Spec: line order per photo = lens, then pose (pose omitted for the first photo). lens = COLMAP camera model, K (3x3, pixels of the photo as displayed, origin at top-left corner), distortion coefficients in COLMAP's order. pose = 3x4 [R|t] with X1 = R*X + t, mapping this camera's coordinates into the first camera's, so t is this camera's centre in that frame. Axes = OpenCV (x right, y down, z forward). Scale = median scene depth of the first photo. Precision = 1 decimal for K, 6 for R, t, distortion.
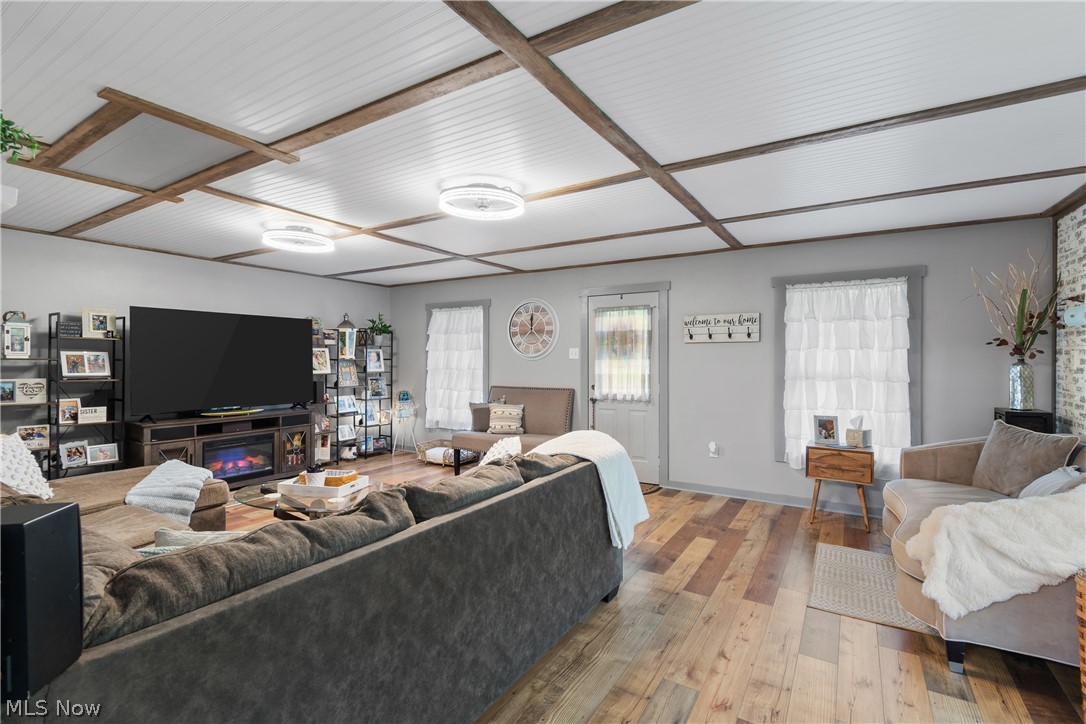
lens RADIAL K [[487.3, 0, 551.8], [0, 487.3, 362.5], [0, 0, 1]] dist [-0.005955, -0.000179]
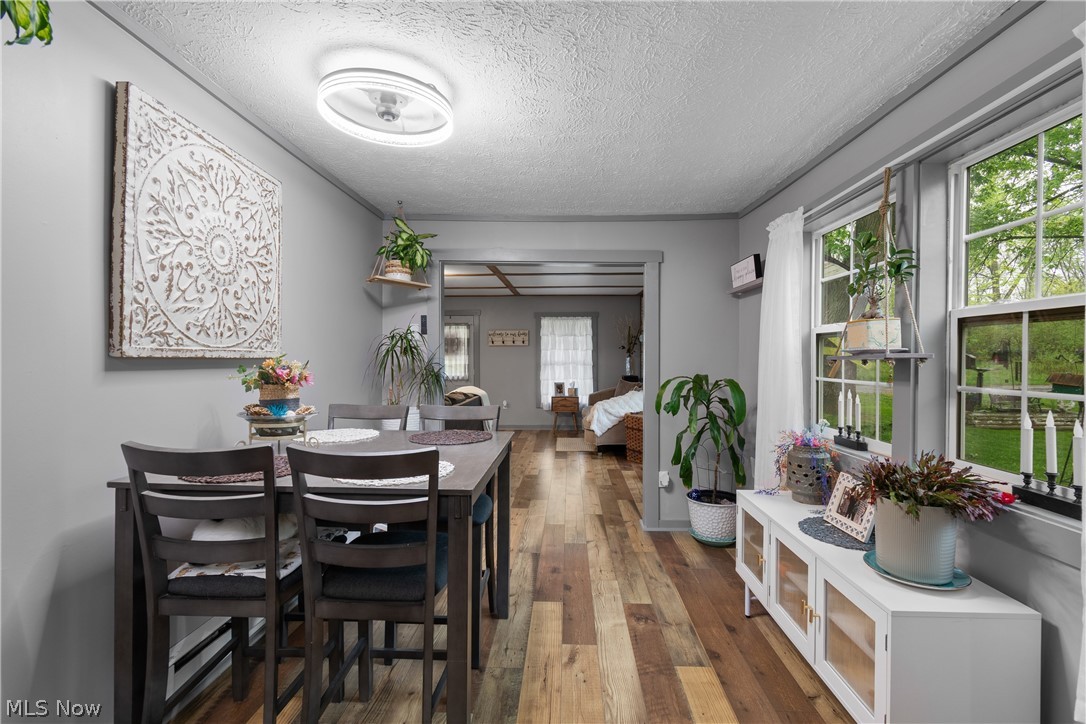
lens RADIAL K [[487.3, 0, 545.1], [0, 487.3, 359.7], [0, 0, 1]] dist [-0.005955, -0.000179]
pose [[0.876890, -0.003542, 0.480678, -0.404008], [0.005691, 0.999979, -0.003013, 0.016420], [-0.480657, 0.005378, 0.876892, -0.655230]]
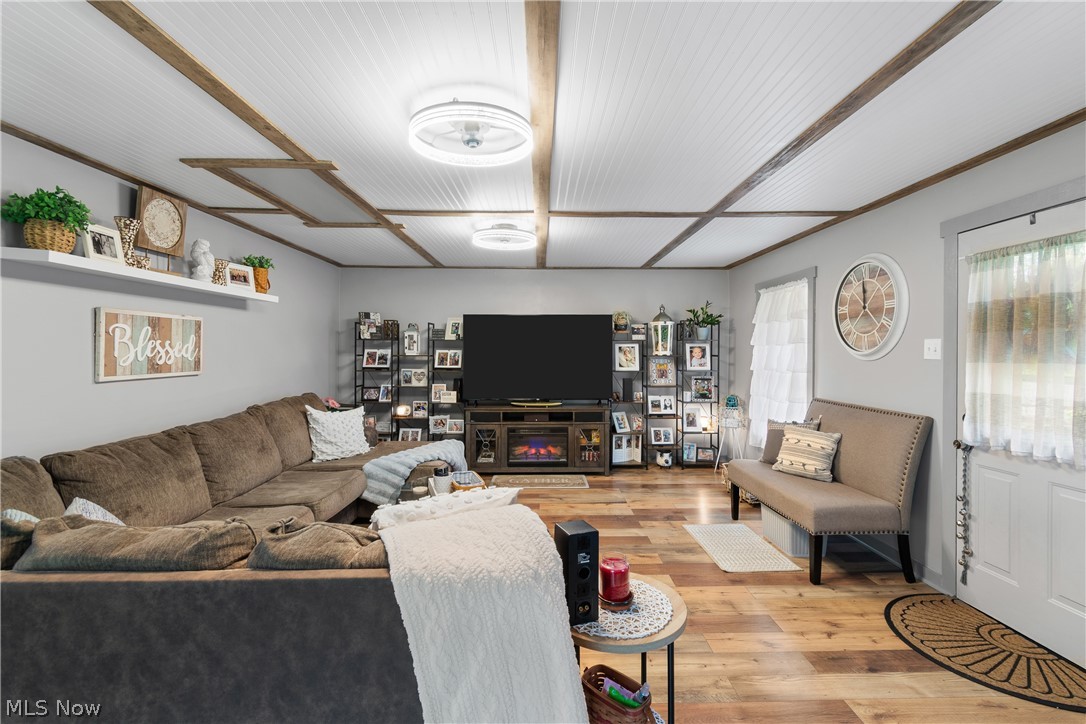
lens RADIAL K [[487.3, 0, 546.8], [0, 487.3, 354.7], [0, 0, 1]] dist [-0.005955, -0.000179]
pose [[0.541216, 0.006490, -0.840859, 0.300552], [-0.005083, 0.999977, 0.004447, -0.014793], [0.840869, 0.001867, 0.541236, 0.435762]]
